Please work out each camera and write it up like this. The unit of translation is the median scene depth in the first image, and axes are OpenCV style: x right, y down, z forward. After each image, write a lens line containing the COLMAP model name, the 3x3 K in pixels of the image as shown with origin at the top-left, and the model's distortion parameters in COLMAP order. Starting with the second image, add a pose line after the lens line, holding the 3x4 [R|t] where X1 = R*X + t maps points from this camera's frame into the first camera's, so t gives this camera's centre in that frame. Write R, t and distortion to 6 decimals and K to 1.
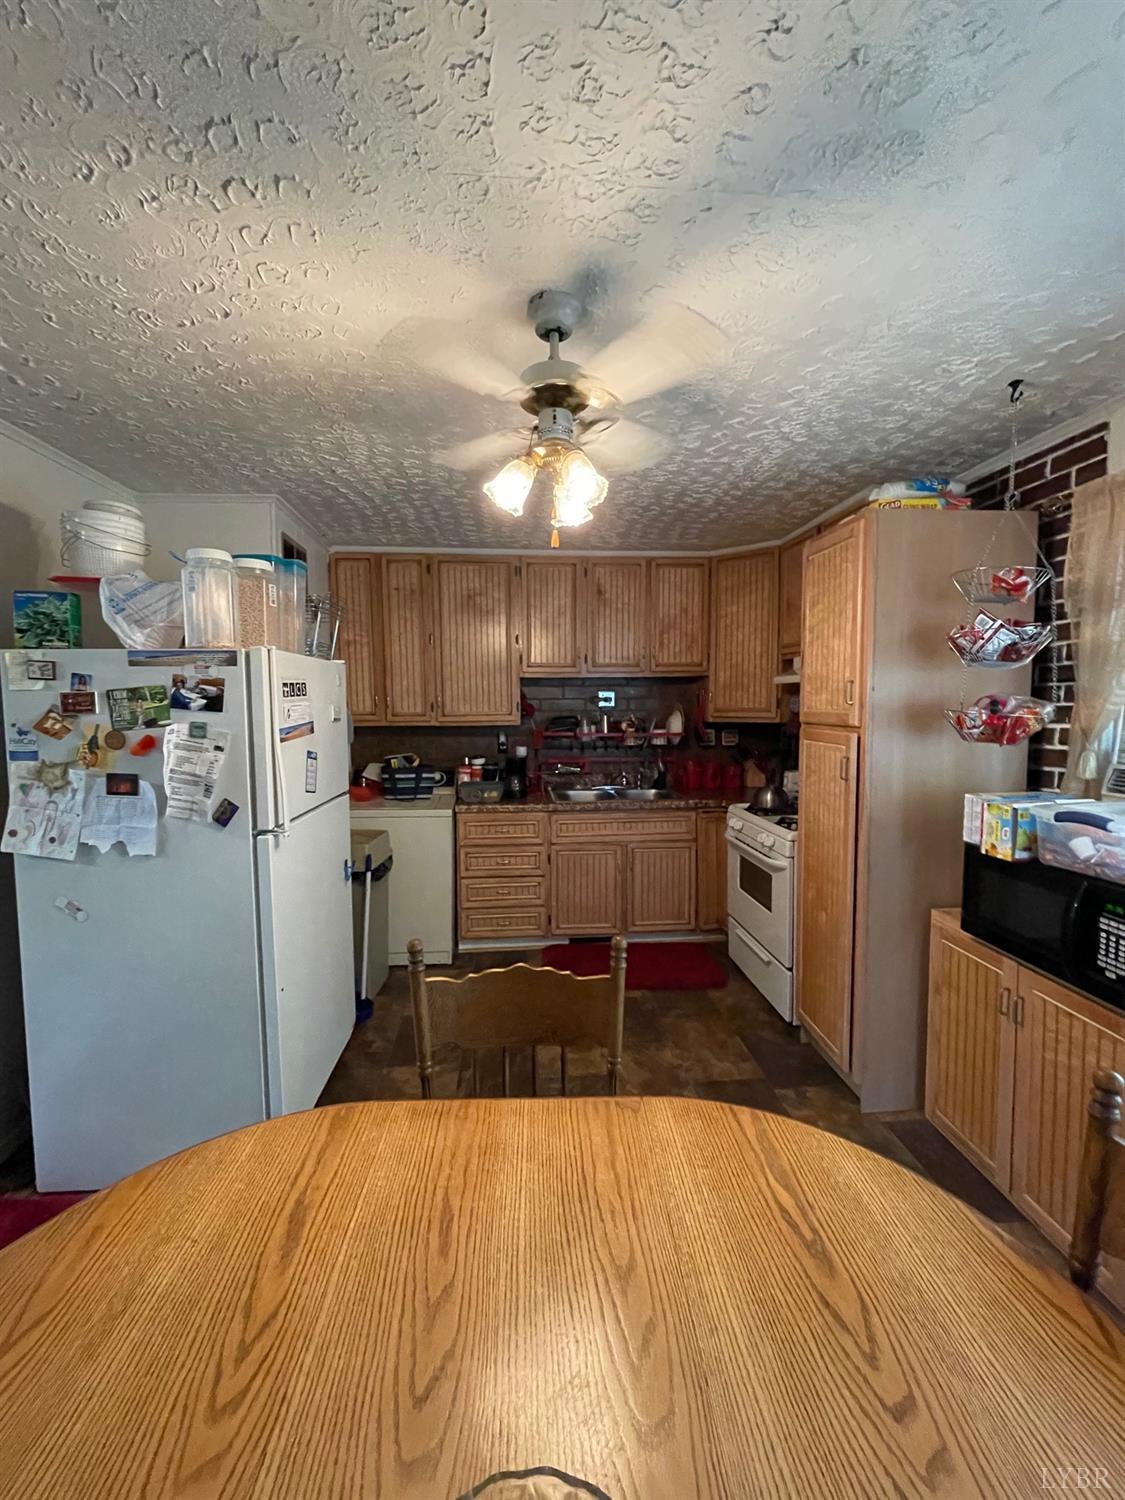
lens RADIAL K [[610.7, 0, 560.1], [0, 610.7, 746.9], [0, 0, 1]] dist [0.003565, -0.000268]
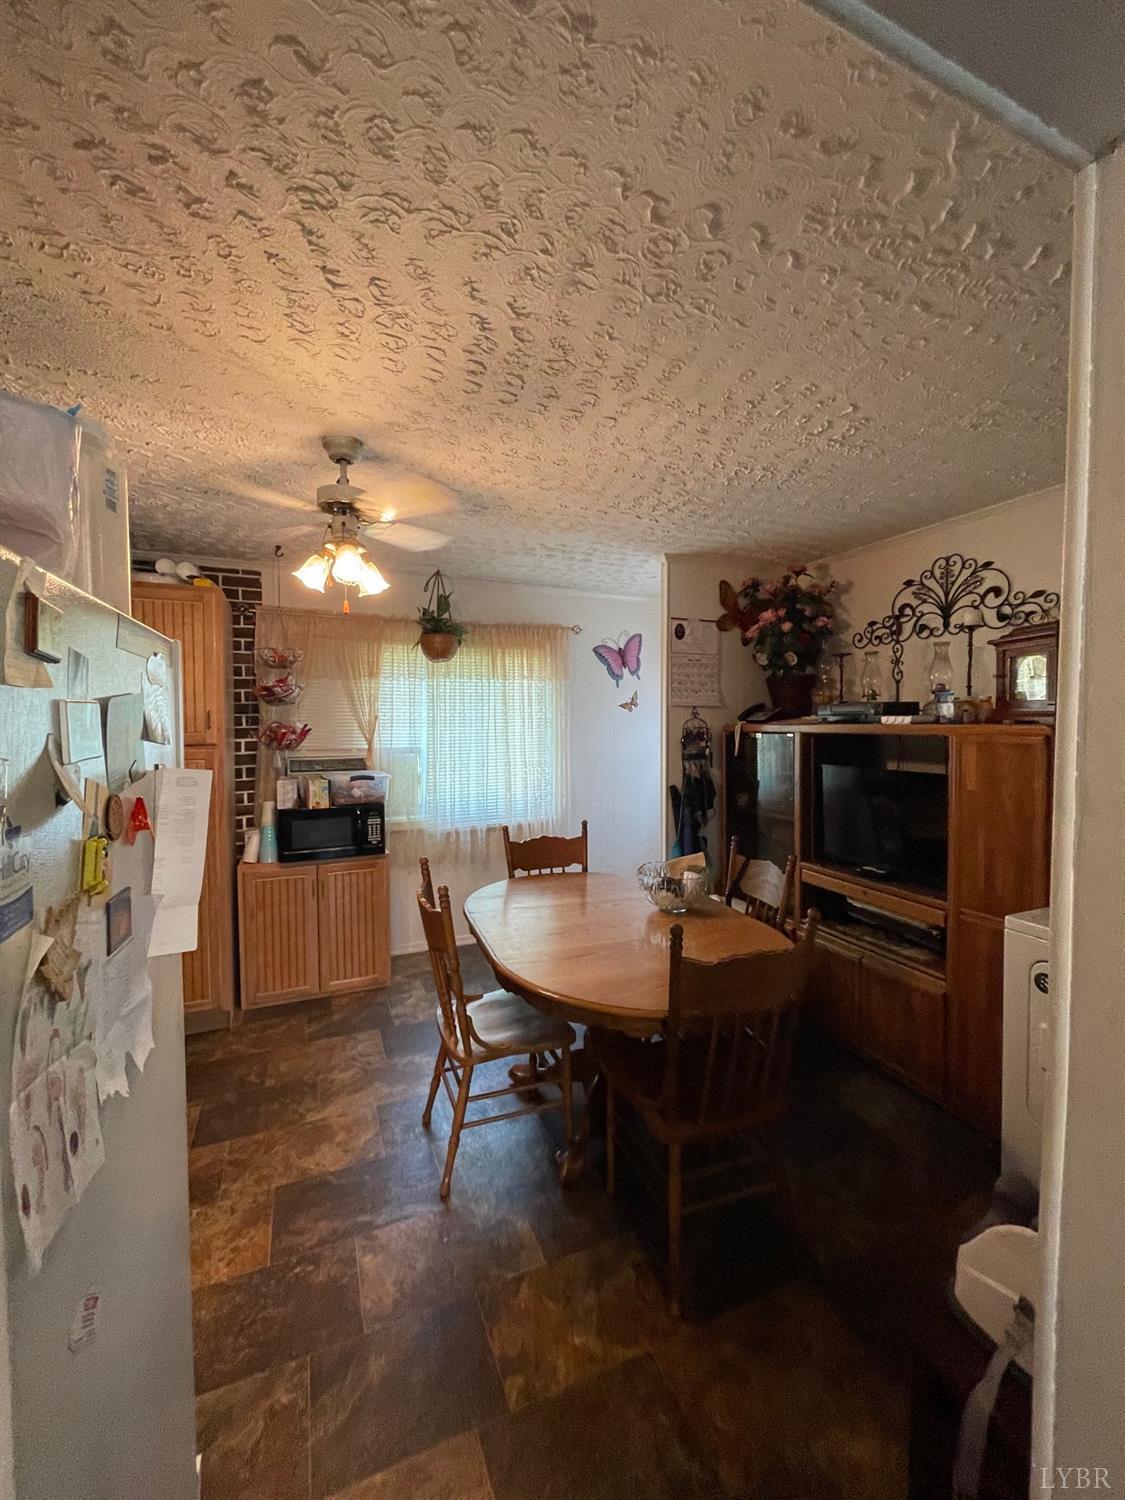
lens RADIAL K [[610.7, 0, 566.1], [0, 610.7, 744.0], [0, 0, 1]] dist [0.003565, -0.000268]
pose [[-0.326351, -0.032365, 0.944694, -0.660393], [0.072332, 0.995628, 0.059098, -0.036673], [-0.942477, 0.087618, -0.322584, 0.449958]]
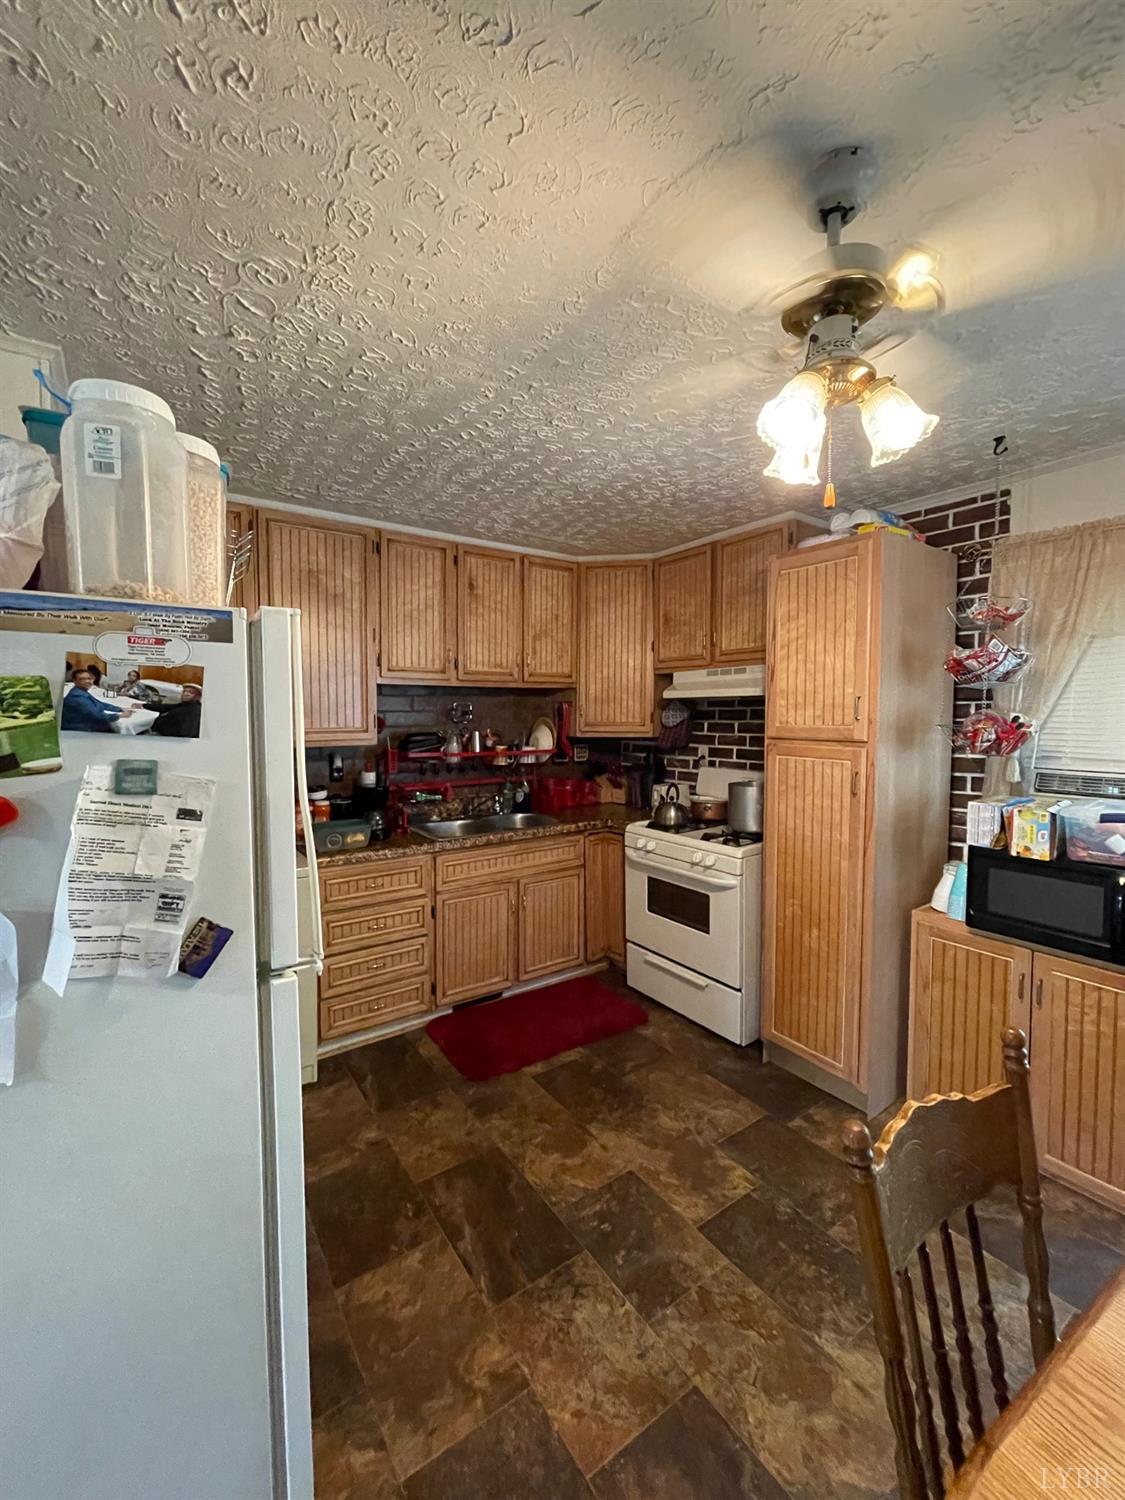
lens RADIAL K [[610.7, 0, 563.6], [0, 610.7, 744.9], [0, 0, 1]] dist [0.003565, -0.000268]
pose [[0.862147, -0.021225, 0.506213, -0.294352], [0.033336, 0.999334, -0.014875, -0.018537], [-0.505560, 0.029699, 0.862280, 0.239136]]
